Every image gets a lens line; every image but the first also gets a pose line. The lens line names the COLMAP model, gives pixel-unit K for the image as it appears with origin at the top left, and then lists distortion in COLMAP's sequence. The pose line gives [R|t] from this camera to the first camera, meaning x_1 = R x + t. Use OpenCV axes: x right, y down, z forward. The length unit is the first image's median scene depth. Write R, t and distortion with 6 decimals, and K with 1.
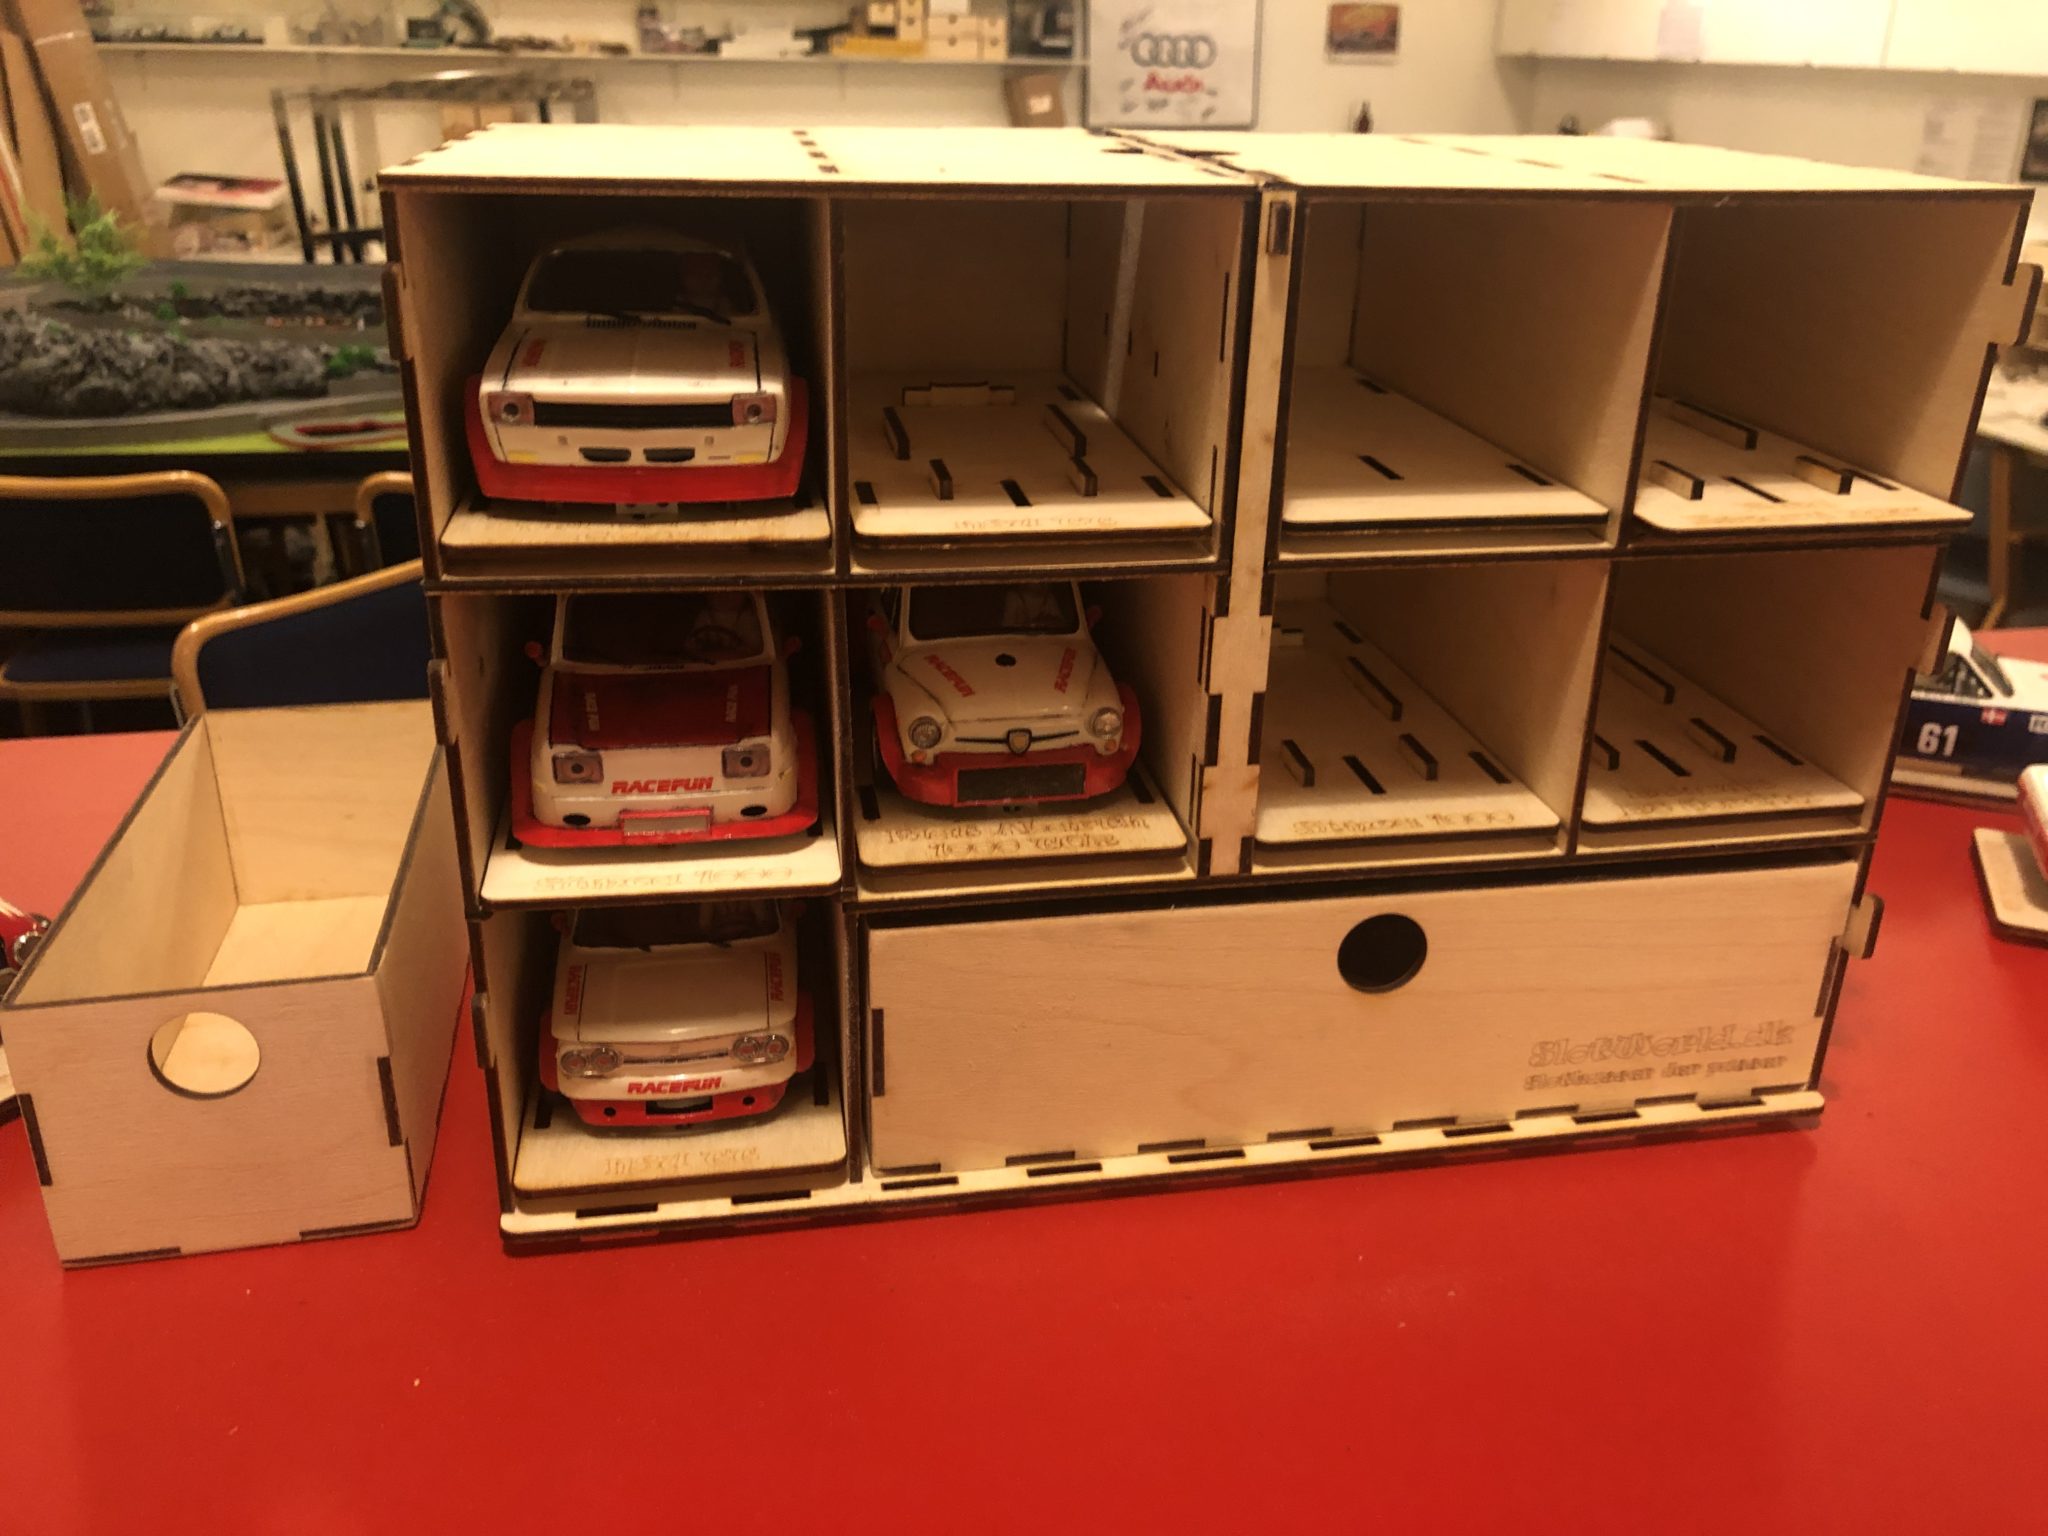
lens RADIAL K [[1692.1, 0, 1020.7], [0, 1692.1, 659.5], [0, 0, 1]] dist [-0.001332, -0.009068]
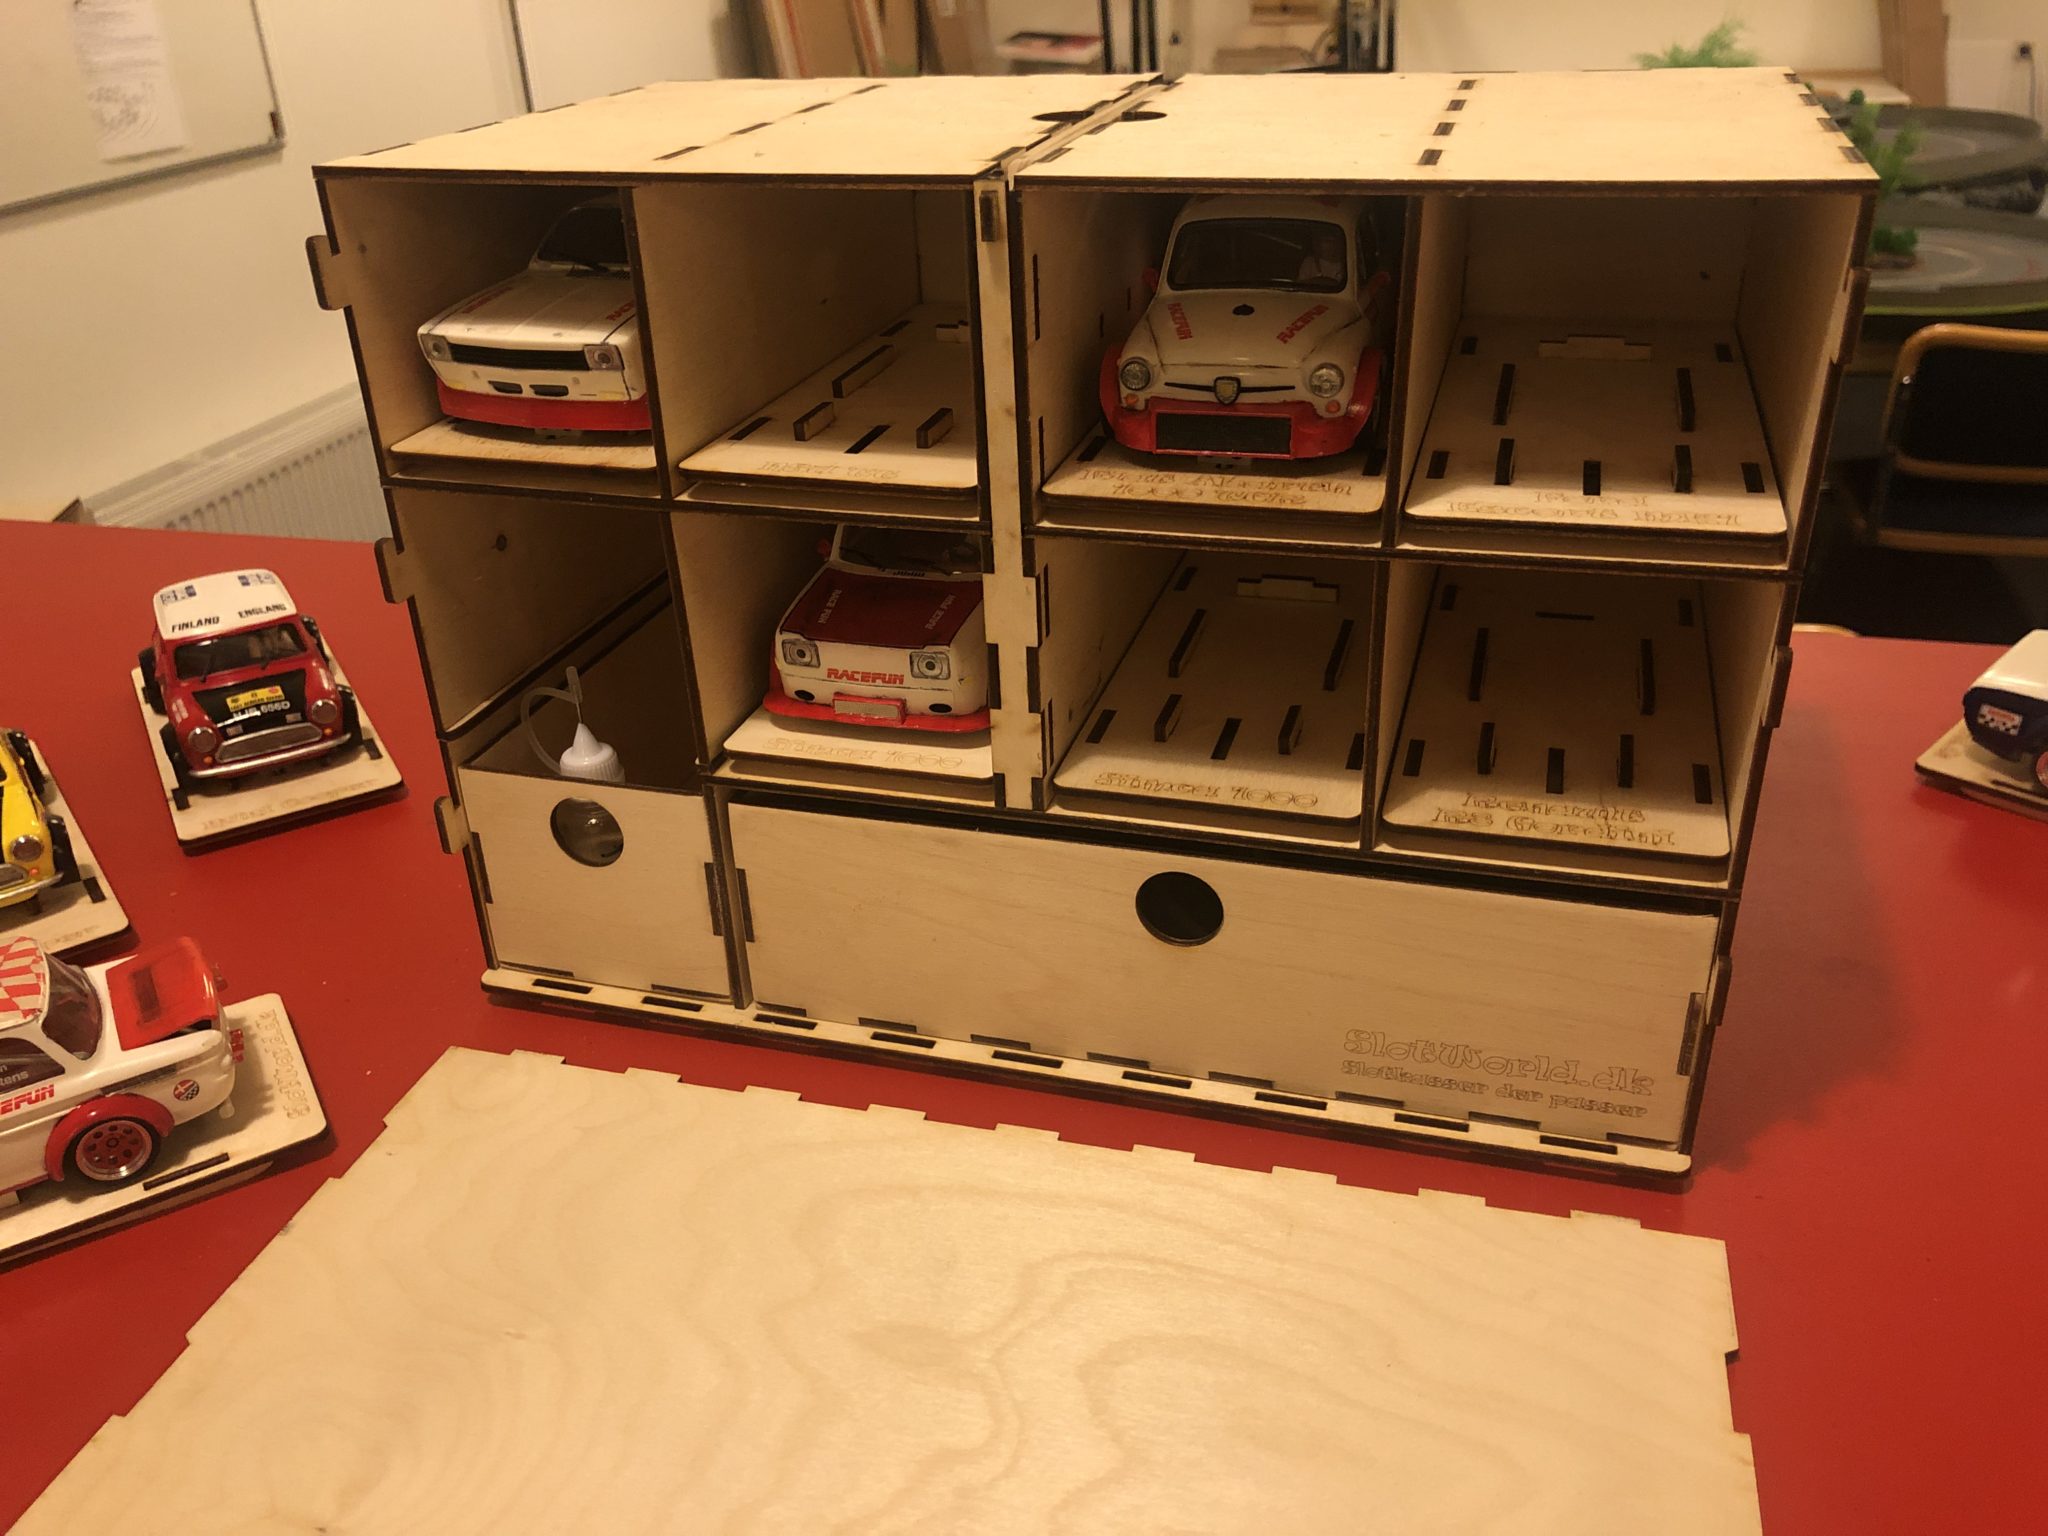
lens RADIAL K [[1695.3, 0, 1024.0], [0, 1695.3, 768.0], [0, 0, 1]] dist [0.013273, -0.002429]
pose [[0.895509, 0.158344, -0.415921, 0.553450], [-0.112116, 0.984689, 0.133483, -0.044706], [0.430689, -0.072904, 0.899551, 0.008581]]
